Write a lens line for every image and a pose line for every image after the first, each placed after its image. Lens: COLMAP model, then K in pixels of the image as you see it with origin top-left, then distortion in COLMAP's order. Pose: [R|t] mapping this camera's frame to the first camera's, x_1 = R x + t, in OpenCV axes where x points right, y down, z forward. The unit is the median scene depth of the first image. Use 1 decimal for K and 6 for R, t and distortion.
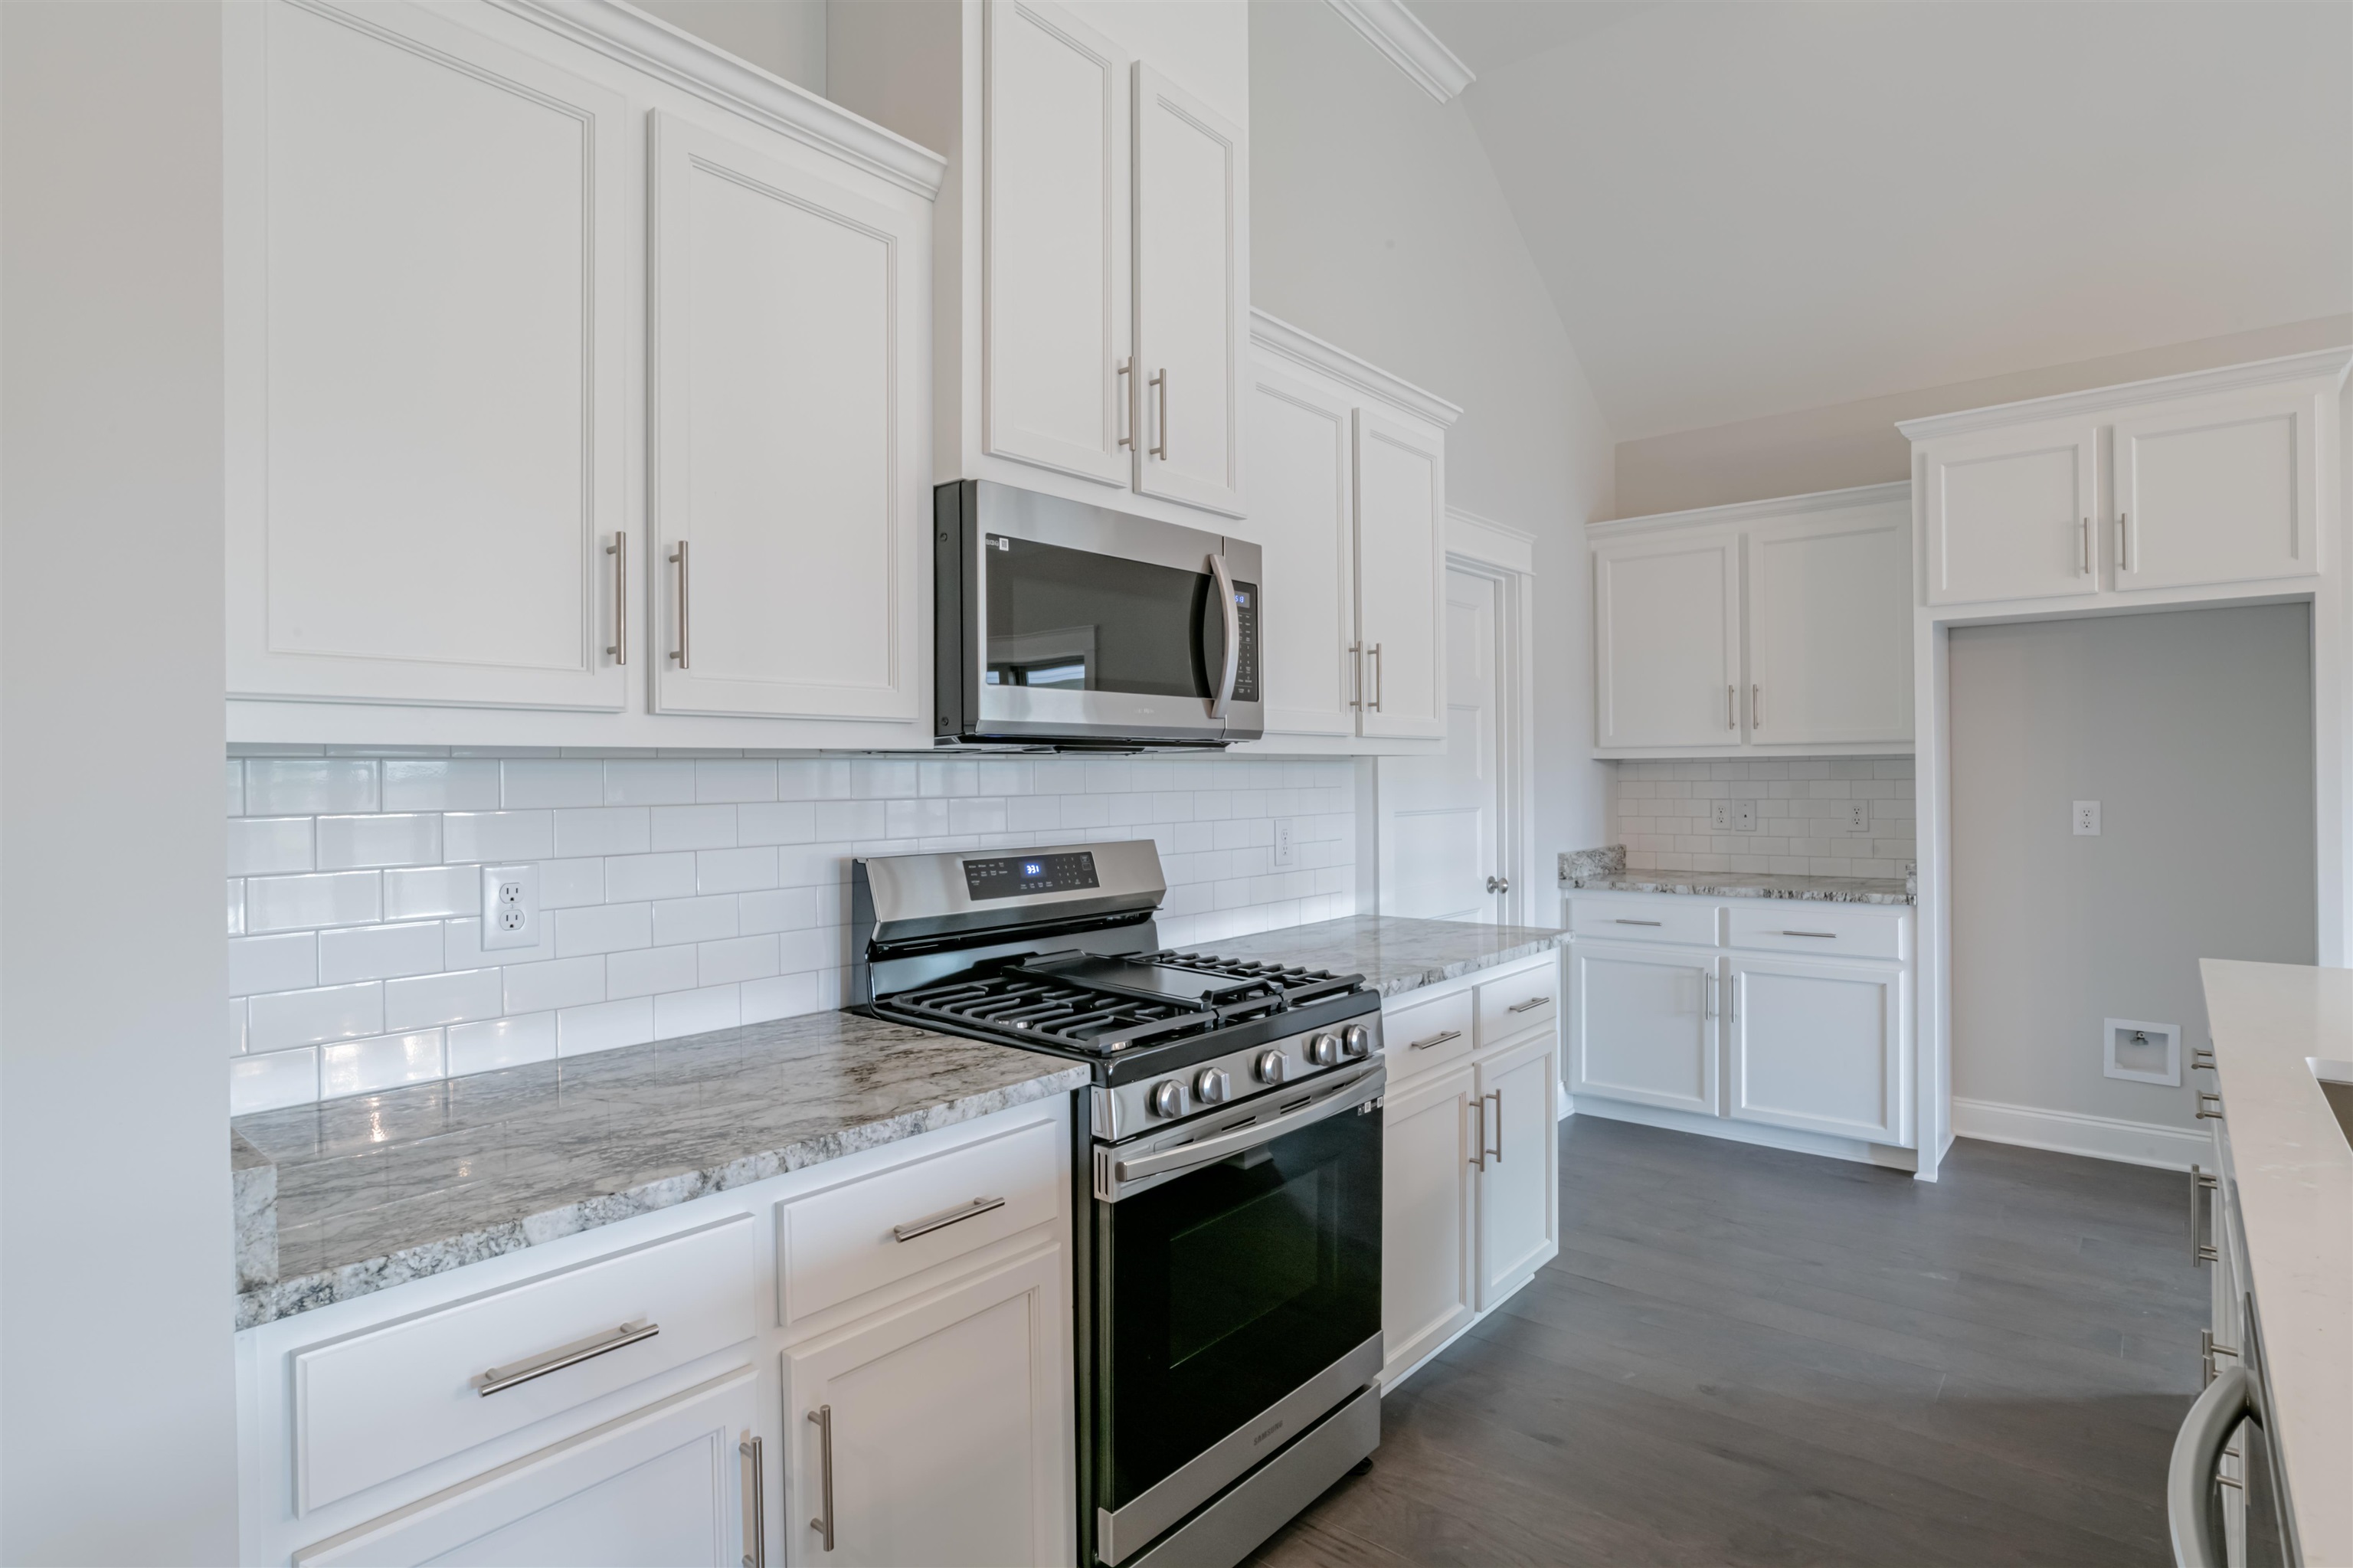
lens RADIAL K [[1193.6, 0, 1189.4], [0, 1193.6, 775.3], [0, 0, 1]] dist [-0.051093, 0.025081]
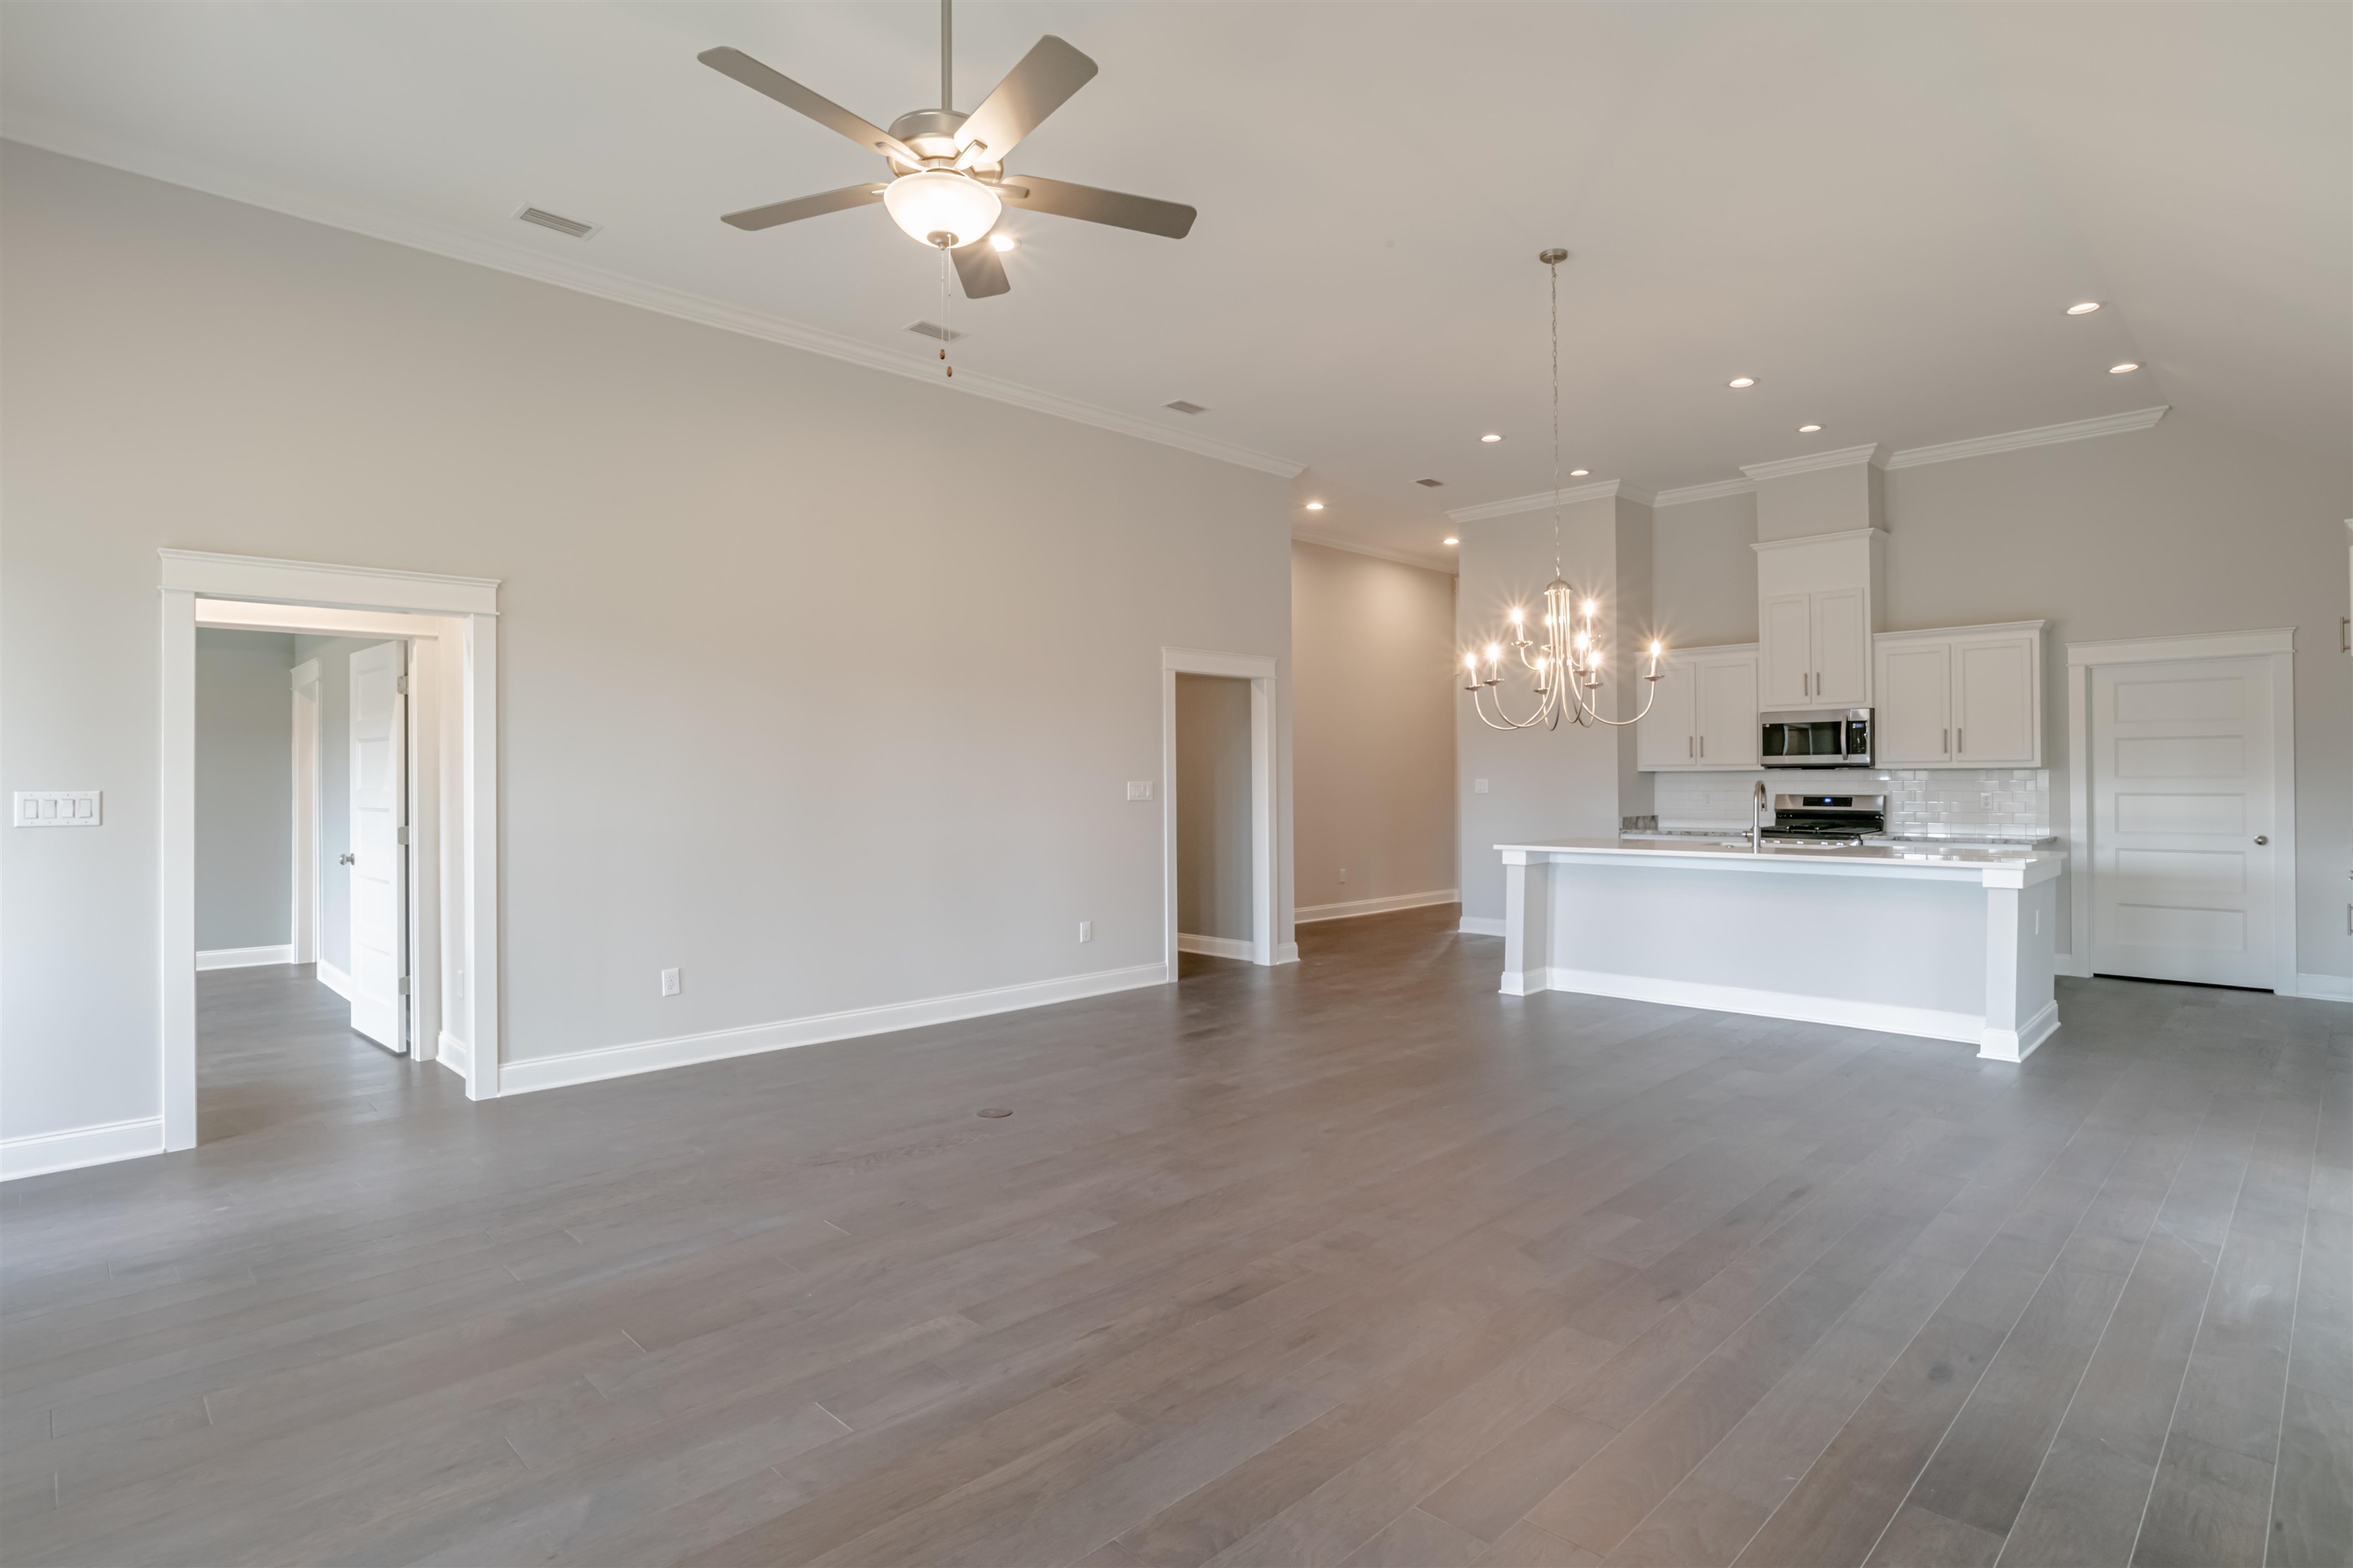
lens RADIAL K [[1246.7, 0, 1176.5], [0, 1246.7, 784.0], [0, 0, 1]] dist [-0.079415, 0.062729]
pose [[-0.091406, 0.009639, -0.995767, 3.498337], [0.002635, 0.999952, 0.009438, -0.013272], [0.995810, -0.001761, -0.091427, -0.616312]]
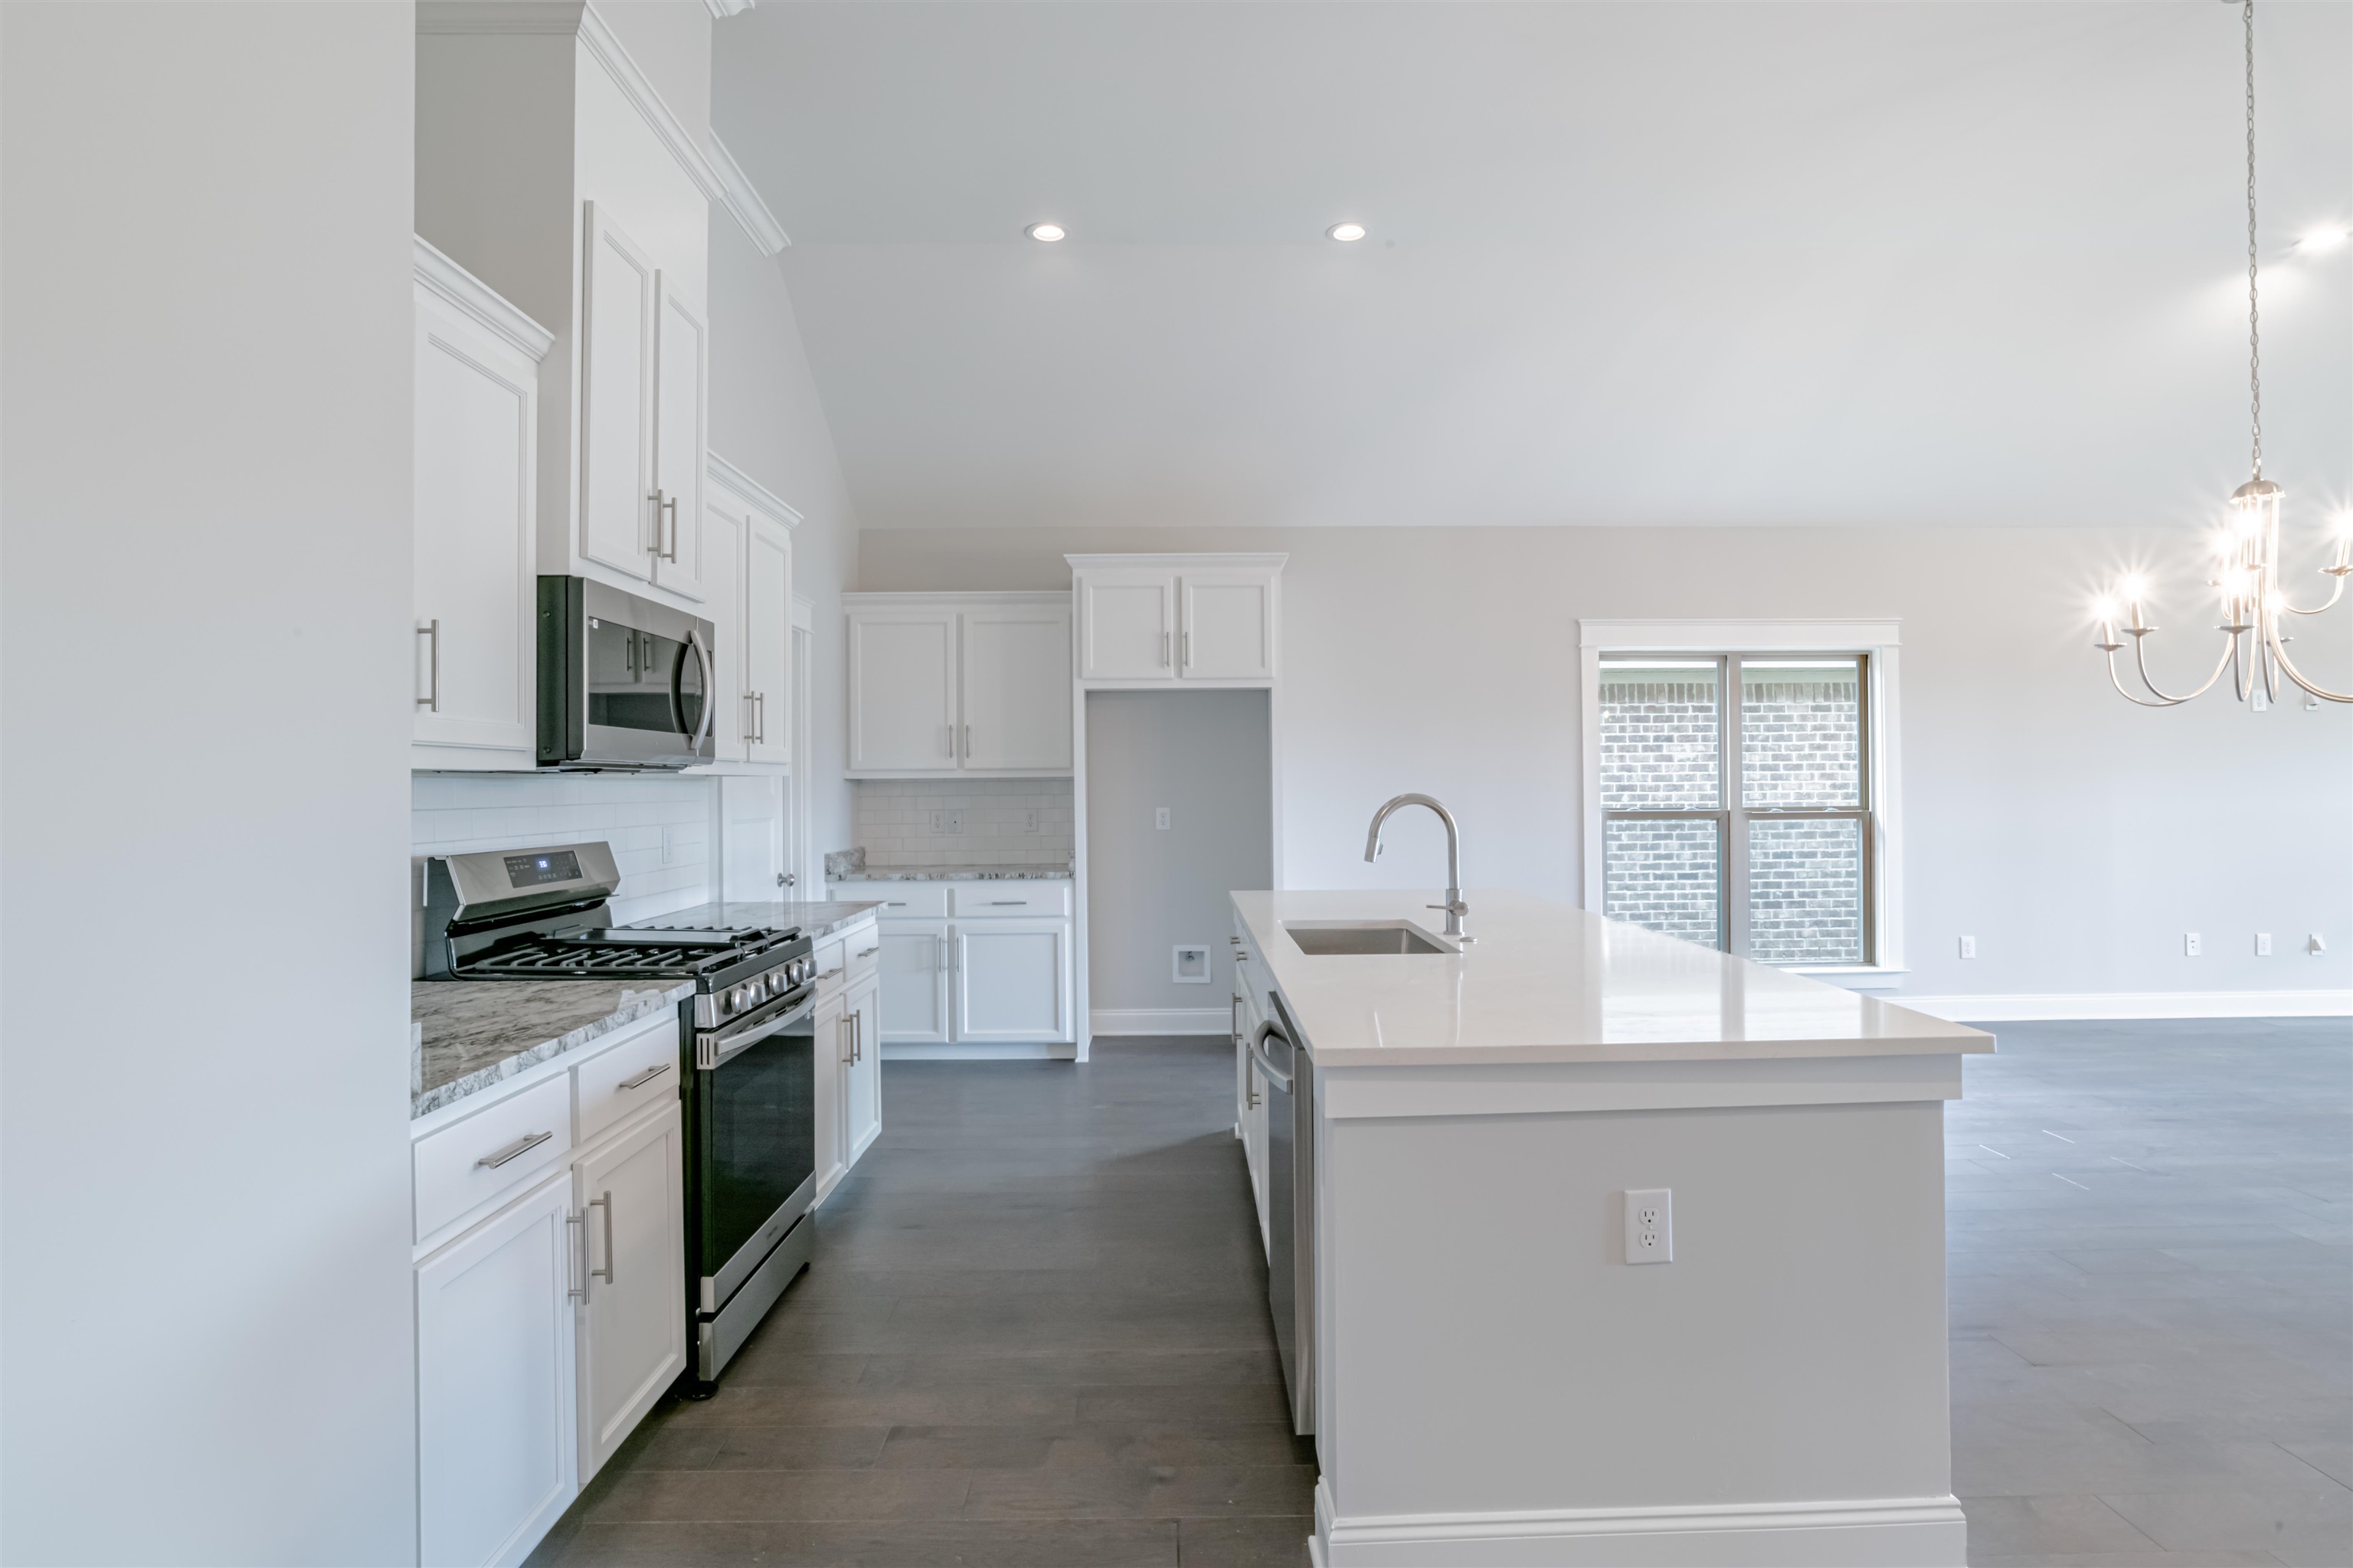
lens RADIAL K [[1193.6, 0, 1189.4], [0, 1193.6, 775.3], [0, 0, 1]] dist [-0.051093, 0.025081]
pose [[0.757011, 0.008007, 0.653353, -0.386702], [0.002201, 0.999888, -0.014805, 0.003581], [-0.653398, 0.012645, 0.756909, -0.361552]]
